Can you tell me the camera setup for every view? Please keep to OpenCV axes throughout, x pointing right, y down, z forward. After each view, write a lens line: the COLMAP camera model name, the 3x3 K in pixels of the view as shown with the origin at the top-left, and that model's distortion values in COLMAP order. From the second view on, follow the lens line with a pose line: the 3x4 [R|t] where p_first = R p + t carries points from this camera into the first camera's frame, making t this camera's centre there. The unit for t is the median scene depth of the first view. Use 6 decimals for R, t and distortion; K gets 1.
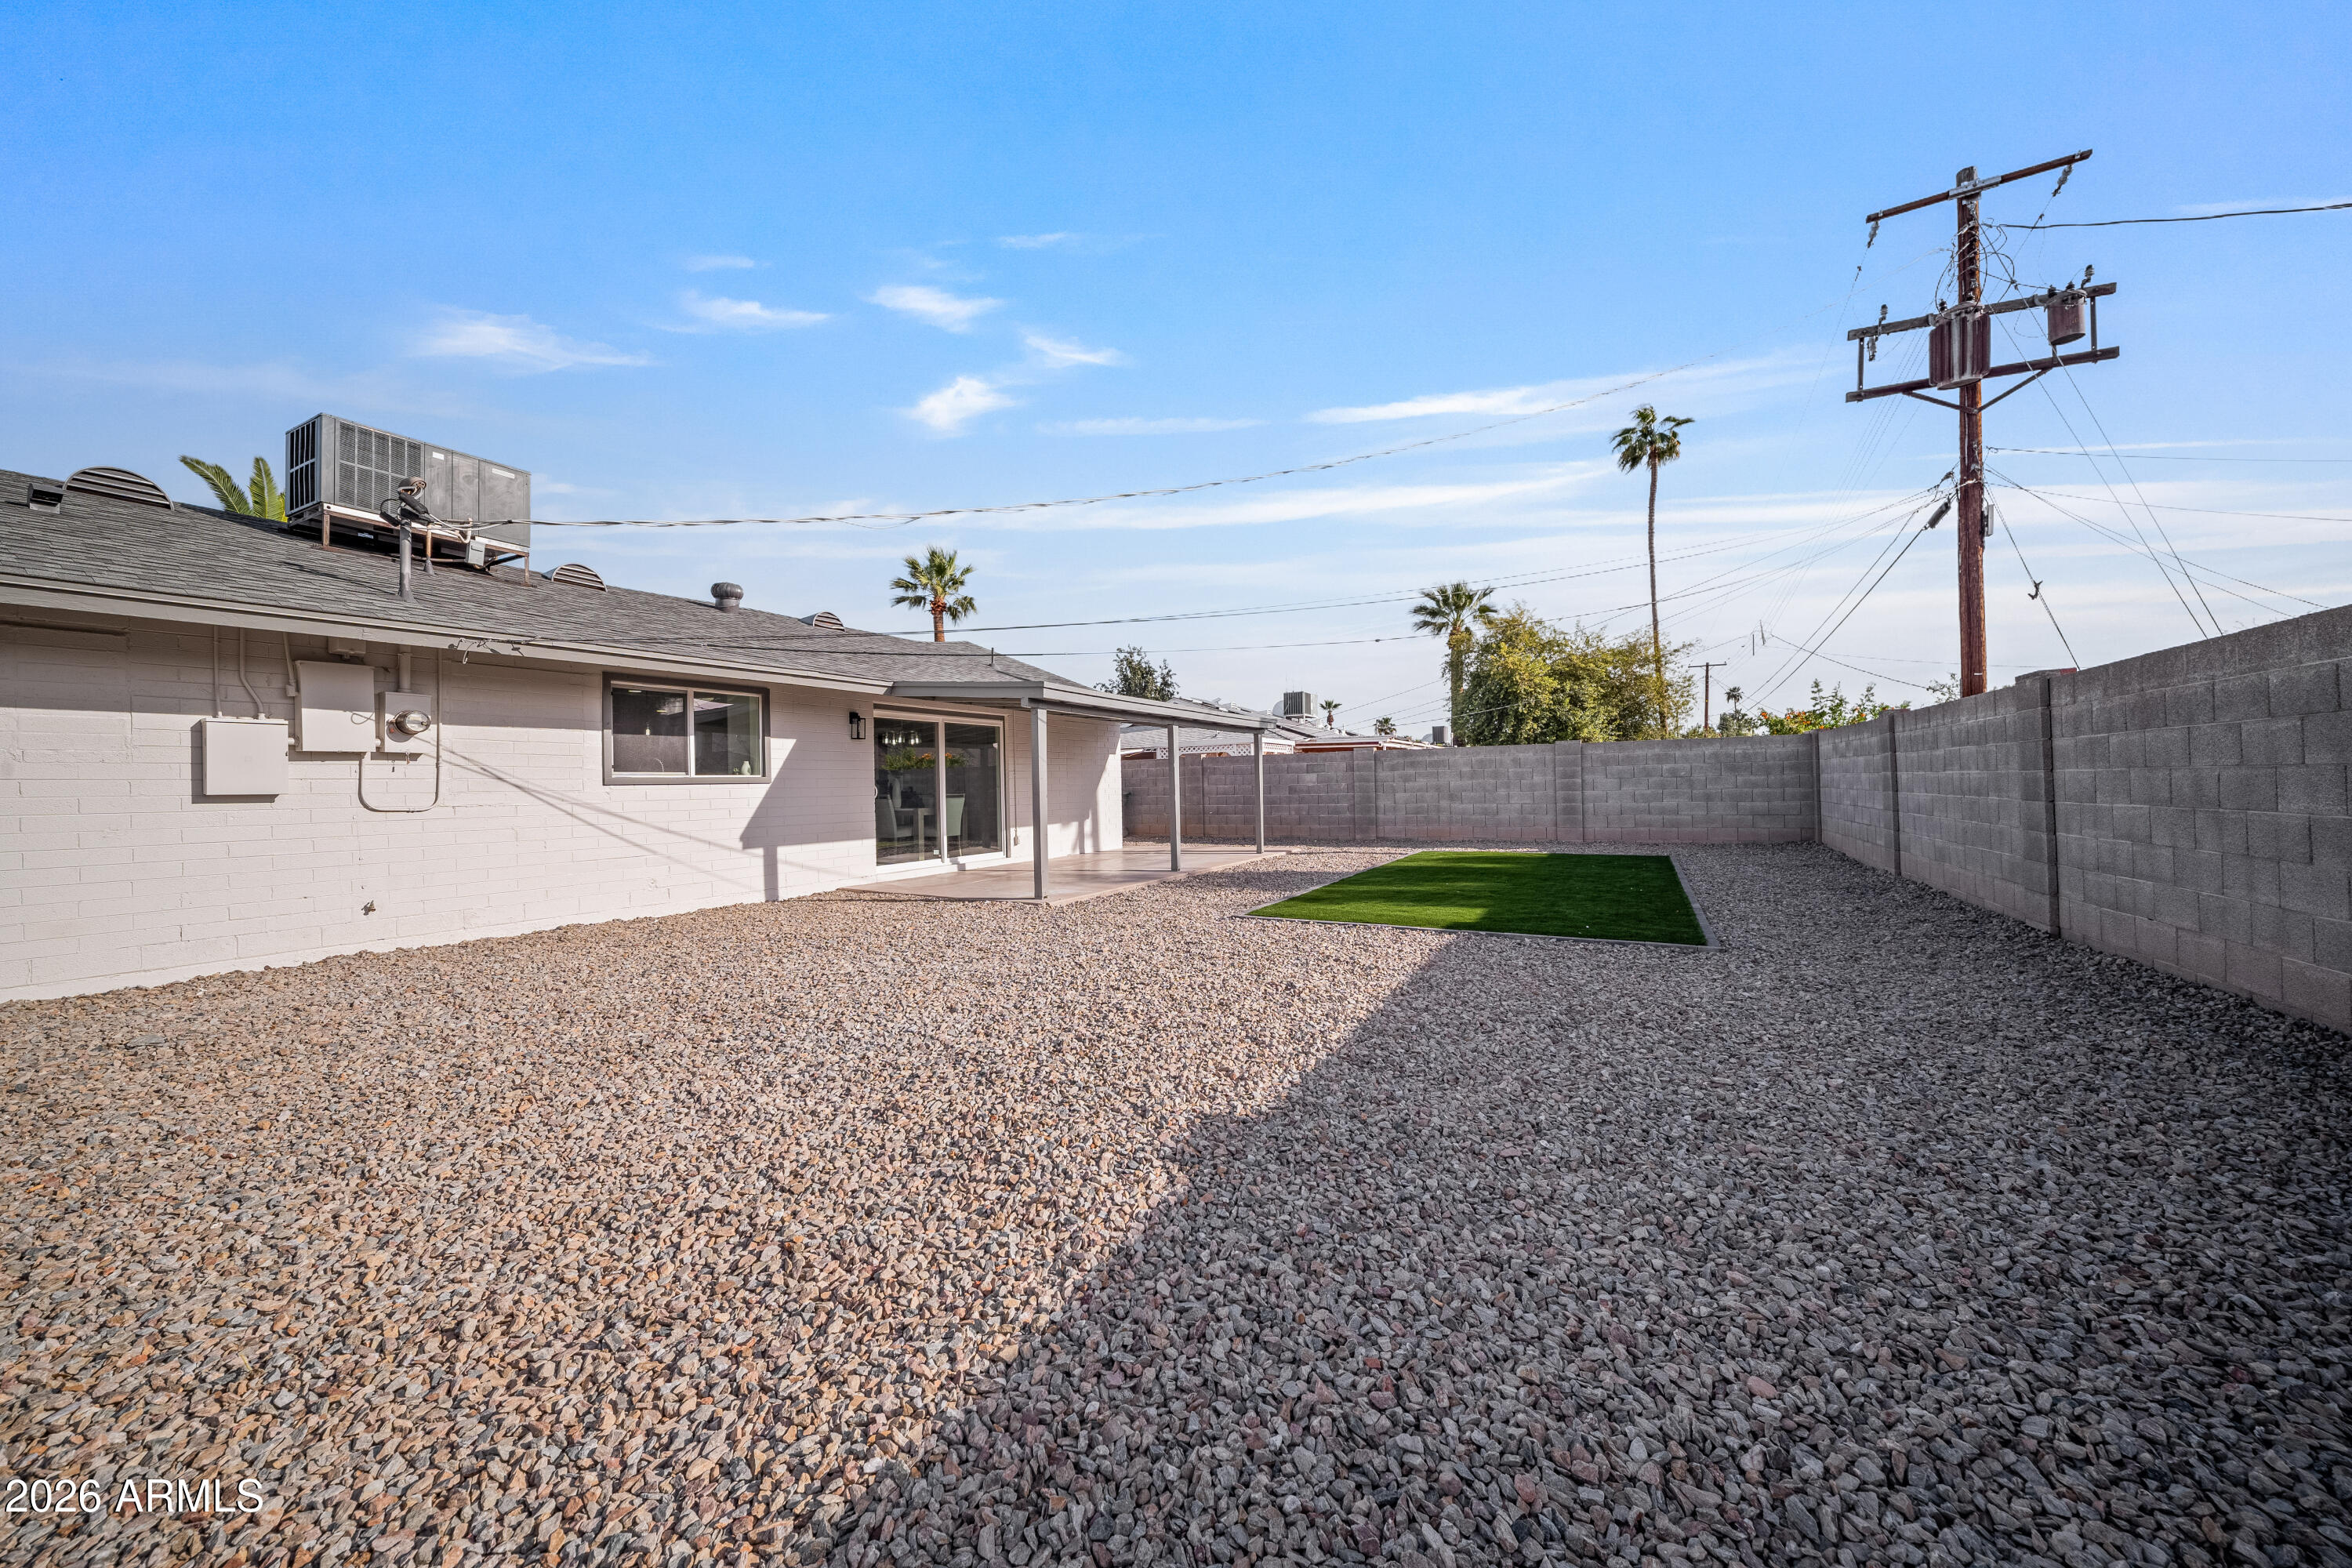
lens RADIAL K [[849.5, 0, 1178.2], [0, 849.5, 794.3], [0, 0, 1]] dist [-0.001161, -0.002683]
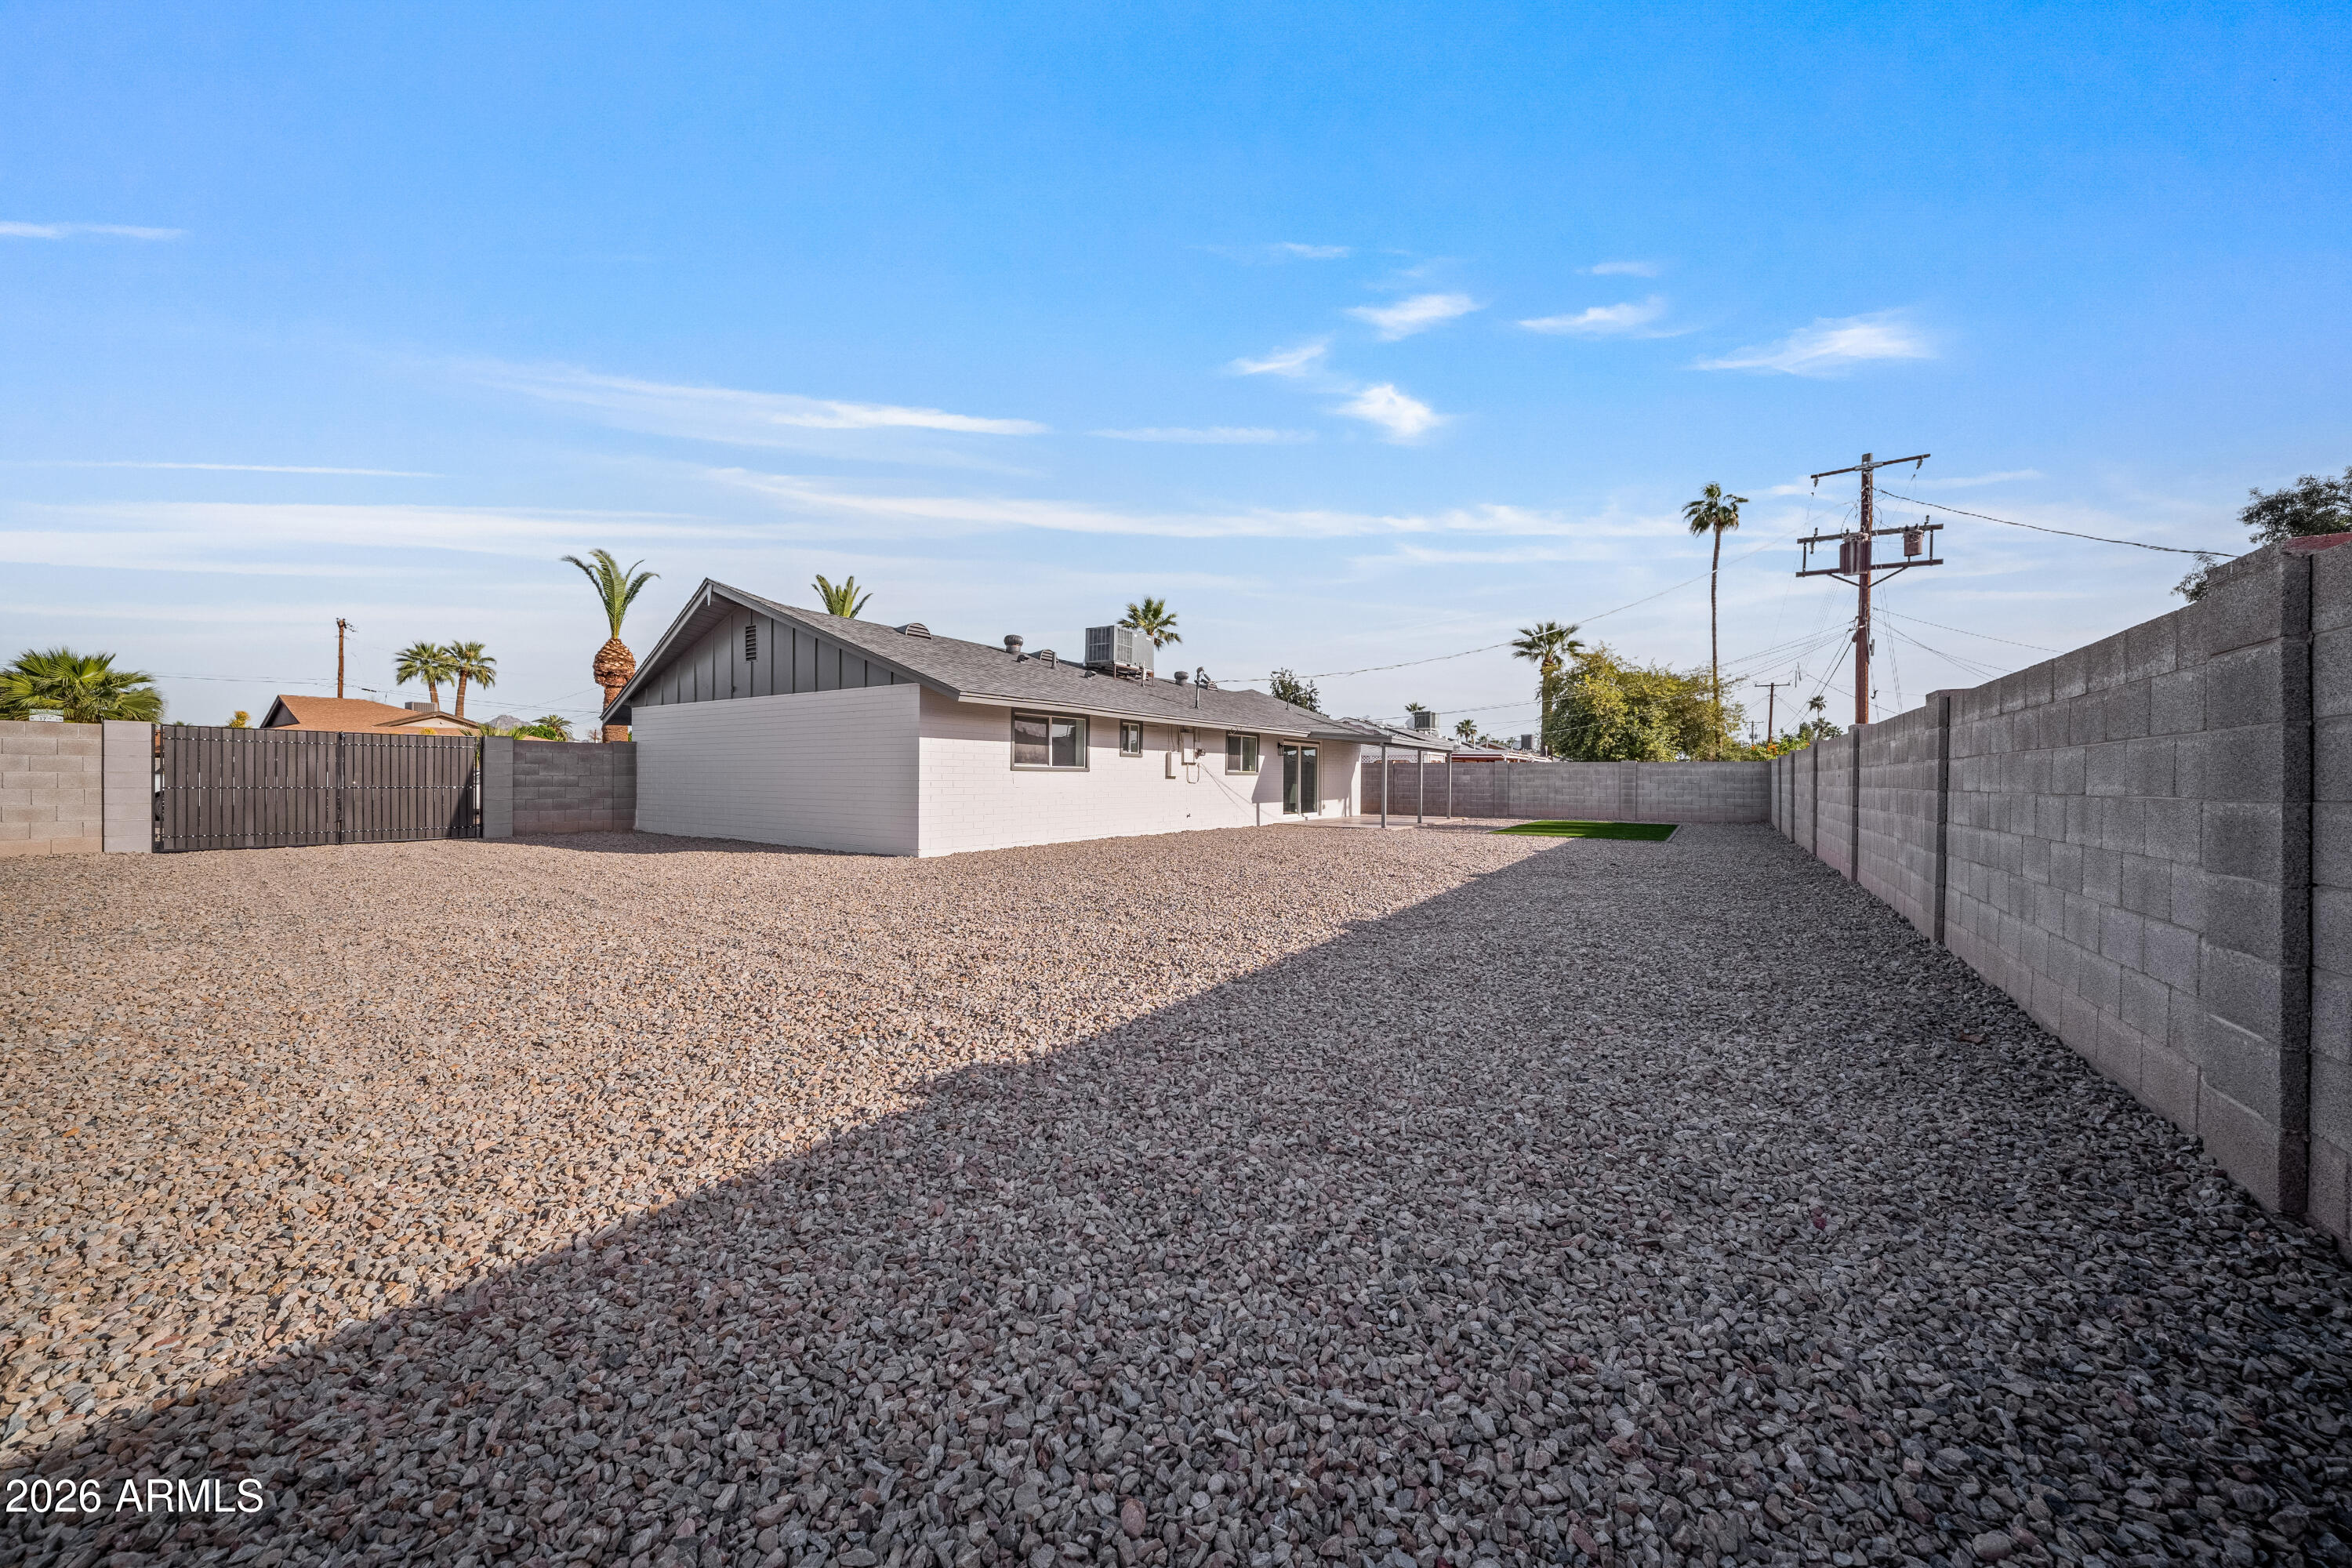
lens RADIAL K [[849.5, 0, 1178.2], [0, 849.5, 794.3], [0, 0, 1]] dist [-0.001161, -0.002683]
pose [[0.996819, 0.031578, -0.073176, -0.160298], [-0.030707, 0.999444, 0.012997, 0.004440], [0.073545, -0.010709, 0.997234, -0.390896]]
